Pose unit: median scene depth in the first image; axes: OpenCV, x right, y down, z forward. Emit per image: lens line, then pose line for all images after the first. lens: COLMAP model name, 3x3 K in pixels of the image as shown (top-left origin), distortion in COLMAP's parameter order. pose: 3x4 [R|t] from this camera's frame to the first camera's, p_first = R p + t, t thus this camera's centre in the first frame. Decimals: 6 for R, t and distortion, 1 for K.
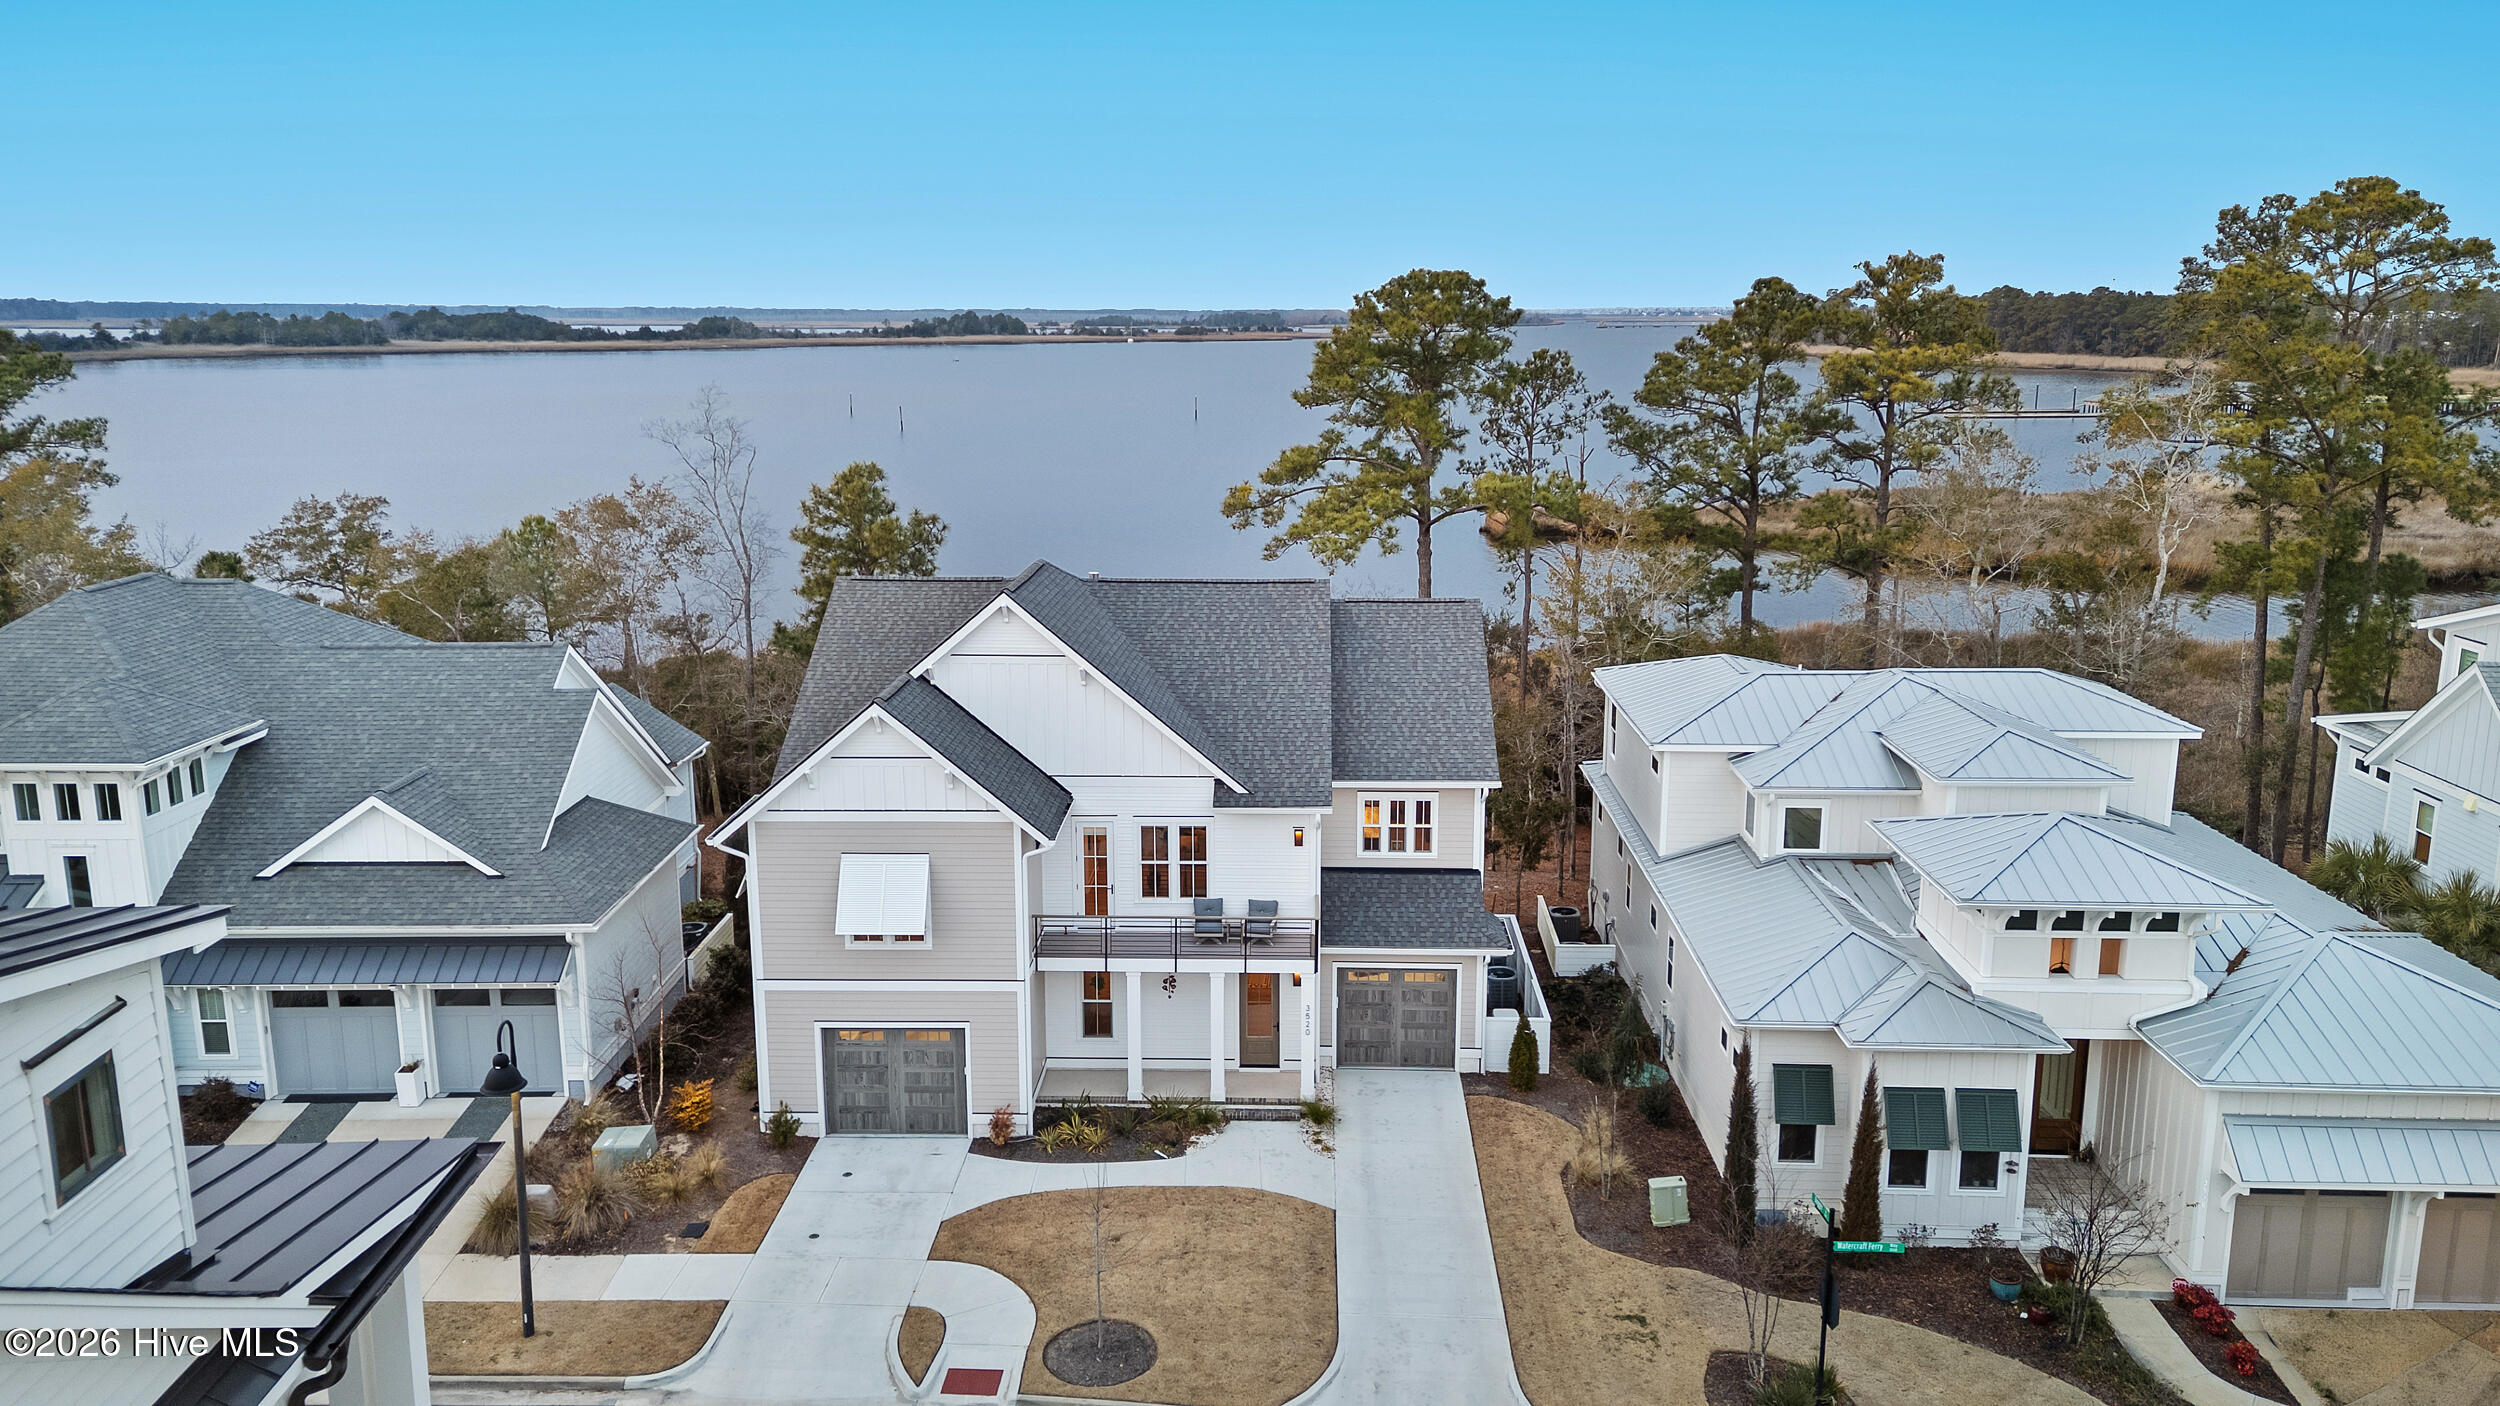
lens RADIAL K [[1806.7, 0, 1250.0], [0, 1806.7, 703.0], [0, 0, 1]] dist [0.078875, -0.062972]
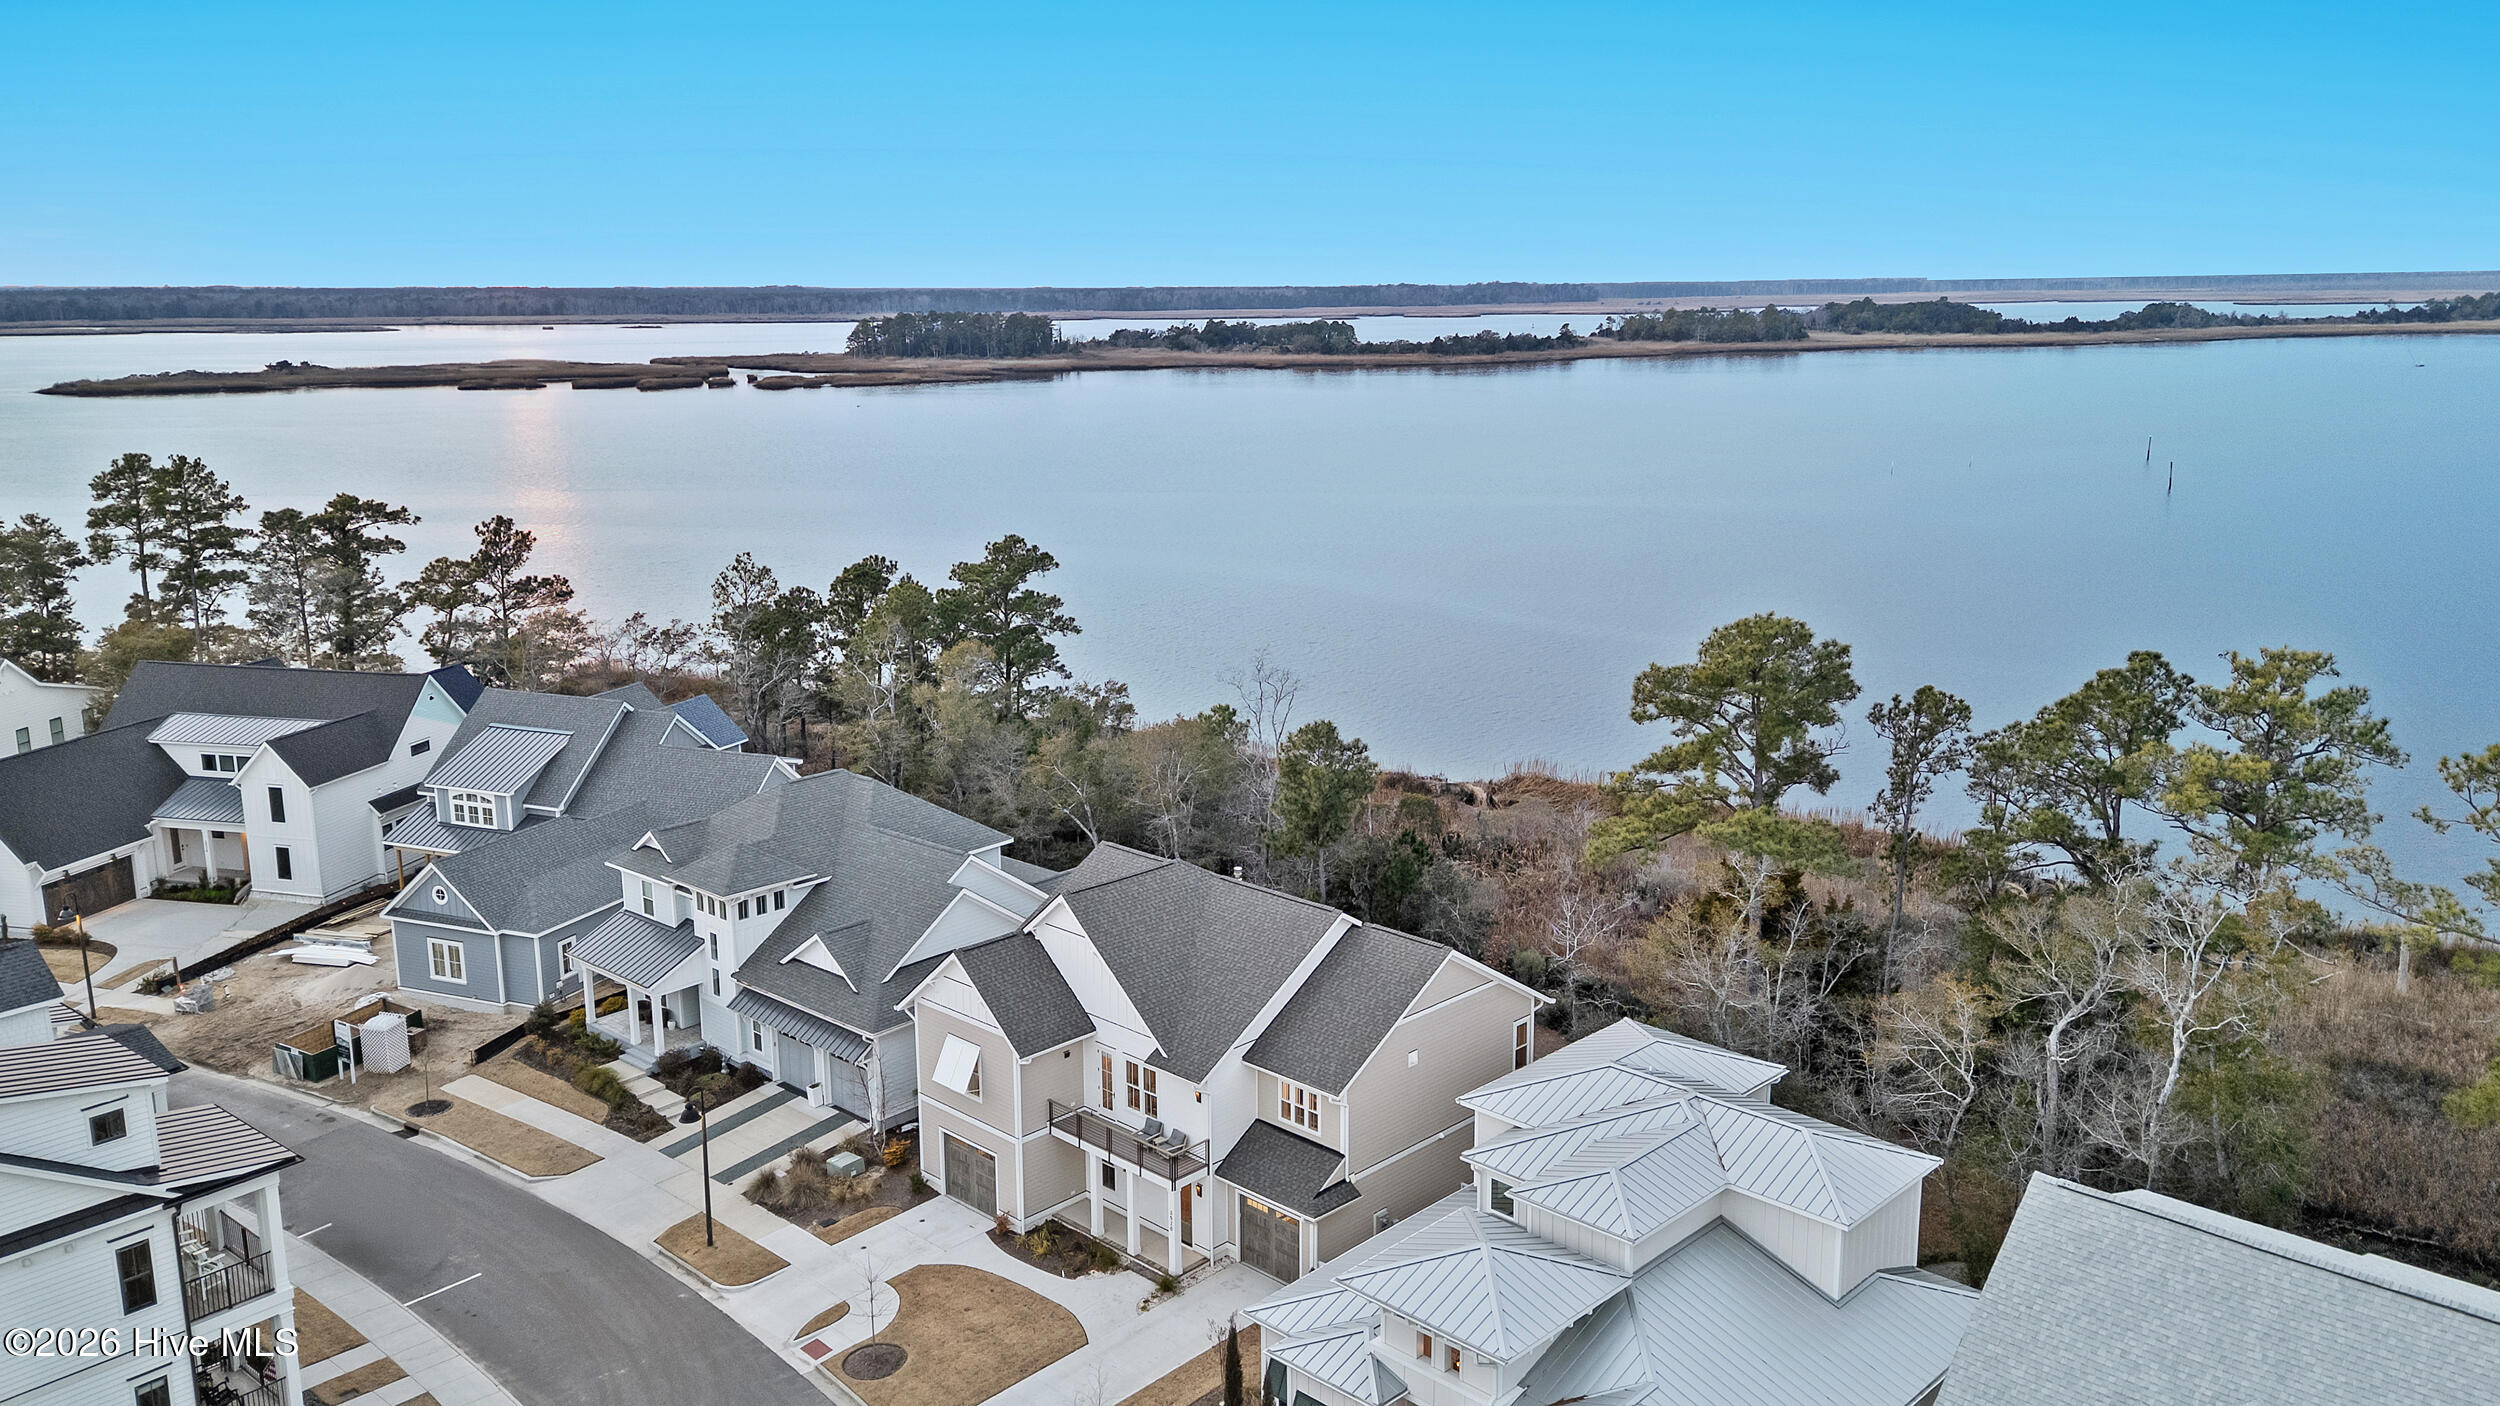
lens RADIAL K [[1901.8, 0, 1250.0], [0, 1901.8, 703.0], [0, 0, 1]] dist [0.055472, -0.004412]
pose [[0.739473, 0.139311, -0.658614, 1.038519], [-0.135547, 0.989128, 0.057034, -0.336999], [0.659399, 0.047098, 0.750316, -0.143908]]
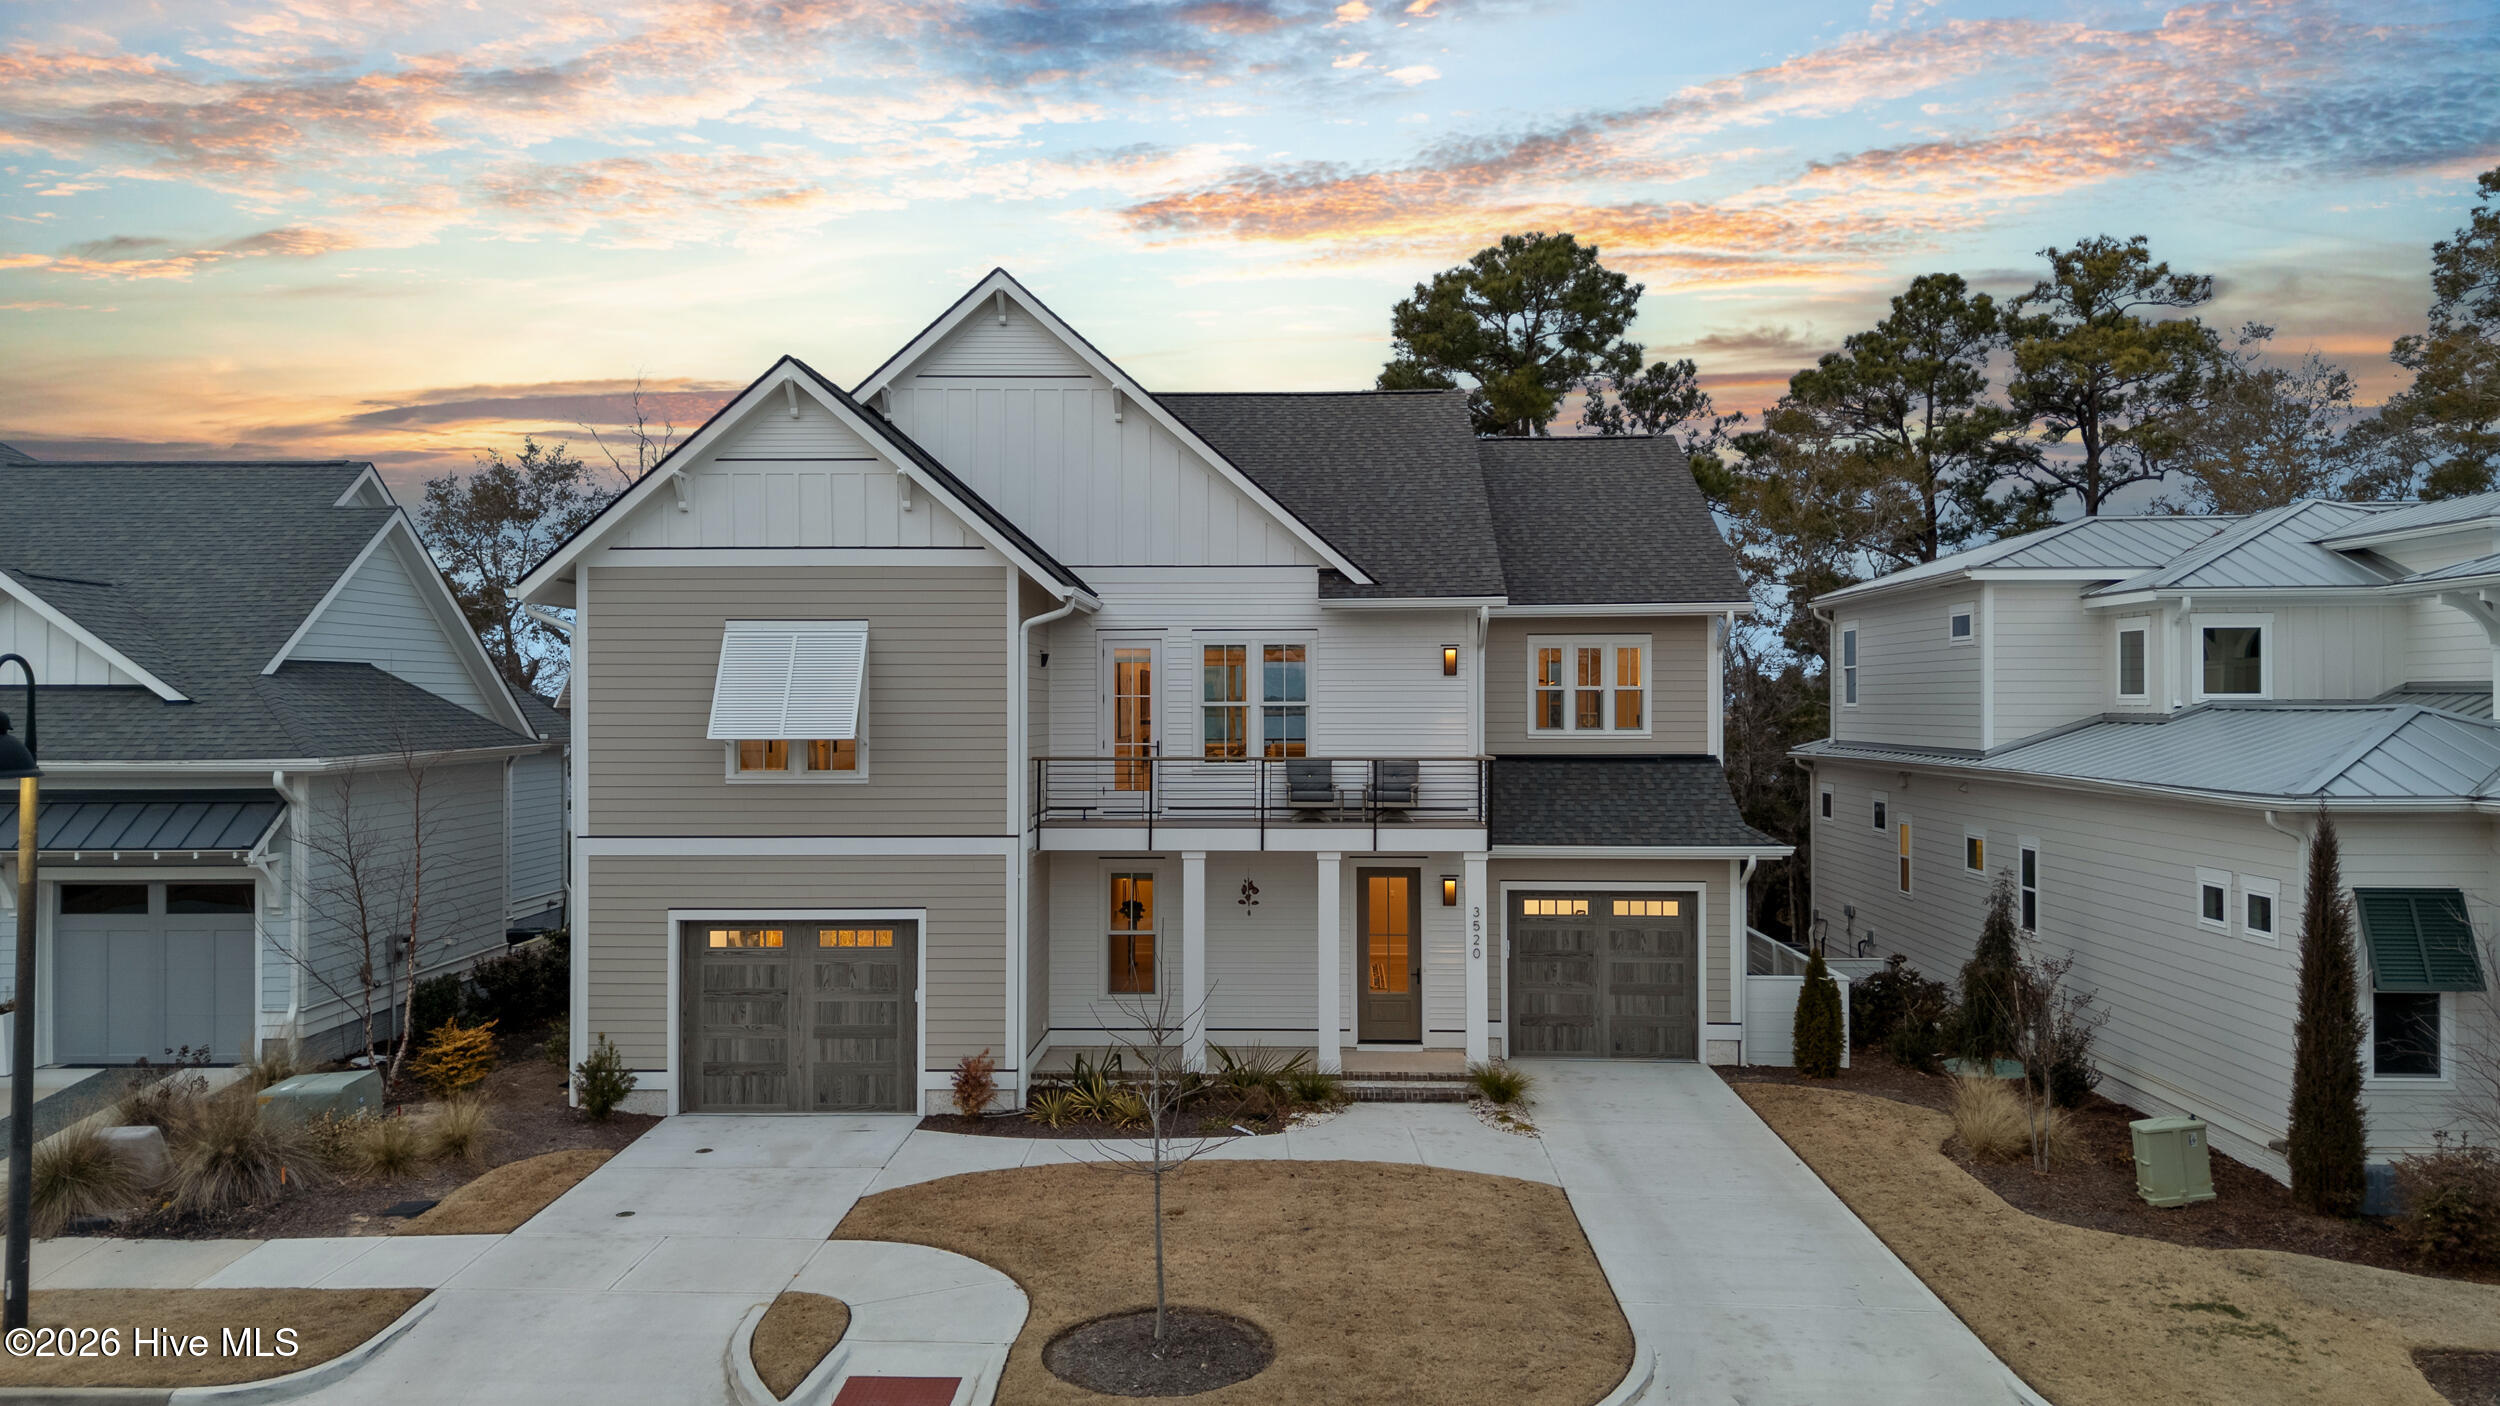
lens RADIAL K [[1825.0, 0, 1250.0], [0, 1825.0, 703.0], [0, 0, 1]] dist [0.075327, -0.064882]
pose [[0.999998, 0.000668, 0.001732, -0.045913], [-0.000290, 0.977774, -0.209660, 0.227565], [-0.001834, 0.209659, 0.977773, 0.374382]]
